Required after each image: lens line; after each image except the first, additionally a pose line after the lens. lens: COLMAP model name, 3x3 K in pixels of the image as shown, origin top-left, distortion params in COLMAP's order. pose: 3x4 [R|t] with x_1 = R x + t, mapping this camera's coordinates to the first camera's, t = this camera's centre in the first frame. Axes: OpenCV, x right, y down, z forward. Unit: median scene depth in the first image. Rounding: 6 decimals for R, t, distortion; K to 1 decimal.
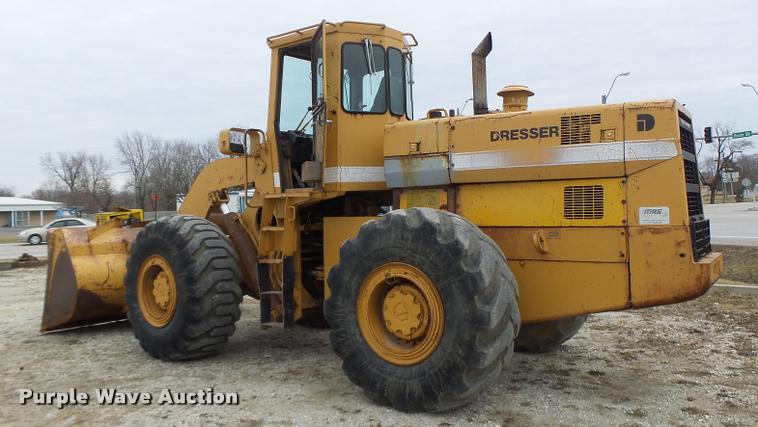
lens RADIAL K [[537.4, 0, 379.0], [0, 537.4, 213.5], [0, 0, 1]] dist [-0.003797, -0.001691]
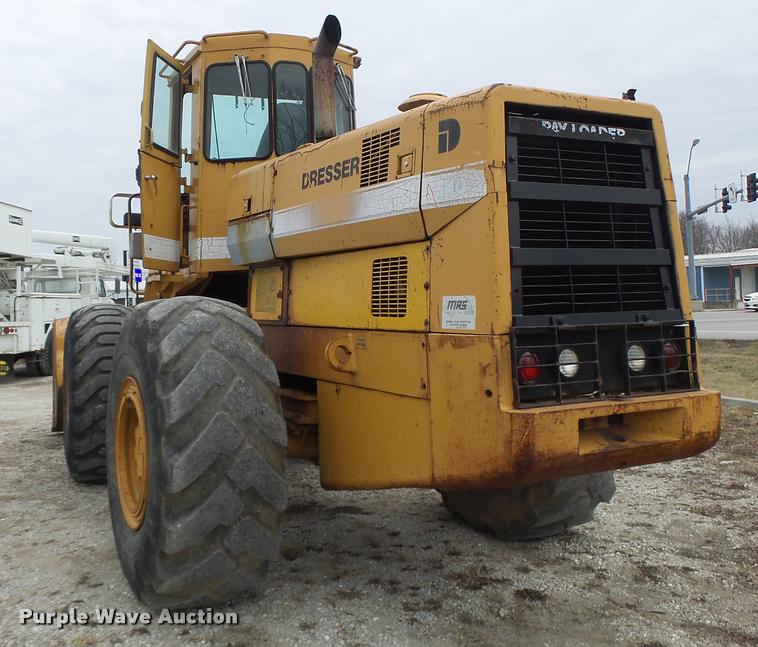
lens RADIAL K [[697.0, 0, 377.8], [0, 697.0, 289.4], [0, 0, 1]] dist [-0.011596, -0.005036]
pose [[0.897086, -0.003137, -0.441844, 0.713693], [-0.003179, 0.999903, -0.013554, -0.008684], [0.441844, 0.013563, 0.896989, 0.349773]]
